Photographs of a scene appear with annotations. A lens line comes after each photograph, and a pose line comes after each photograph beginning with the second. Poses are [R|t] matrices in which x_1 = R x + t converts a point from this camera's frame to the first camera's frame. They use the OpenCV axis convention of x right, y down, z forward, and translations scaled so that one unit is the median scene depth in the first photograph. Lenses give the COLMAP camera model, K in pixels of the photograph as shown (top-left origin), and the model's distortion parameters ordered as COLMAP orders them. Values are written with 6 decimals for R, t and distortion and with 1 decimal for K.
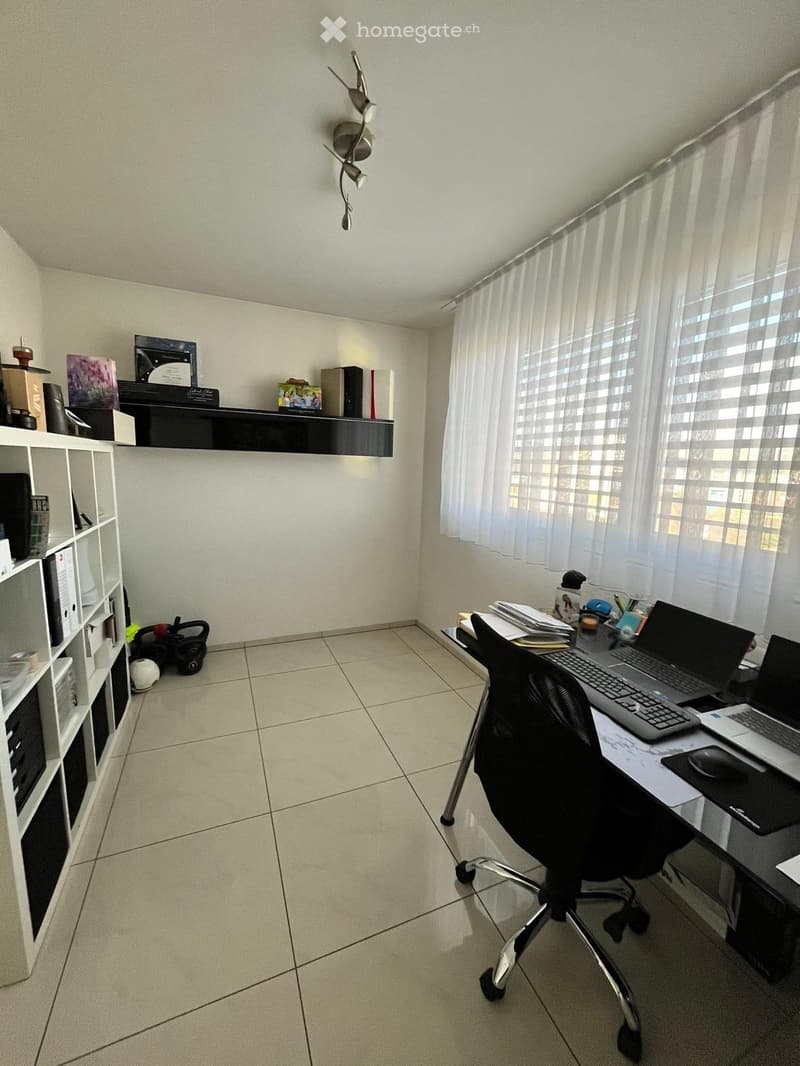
lens RADIAL K [[433.2, 0, 404.5], [0, 433.2, 536.2], [0, 0, 1]] dist [0.000600, -0.001237]
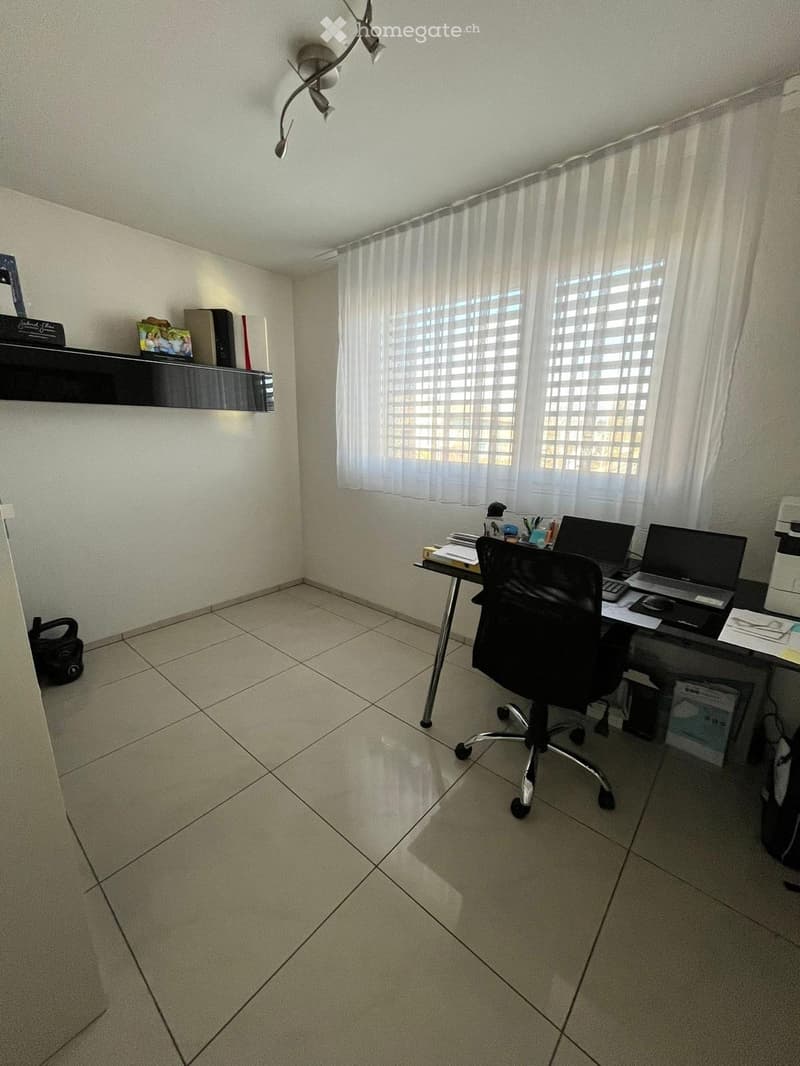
lens RADIAL K [[433.2, 0, 398.6], [0, 433.2, 536.3], [0, 0, 1]] dist [0.000600, -0.001237]
pose [[0.895609, -0.125364, 0.426811, -0.265528], [0.087782, 0.990408, 0.106706, 0.013310], [-0.436094, -0.058100, 0.898024, 0.005071]]
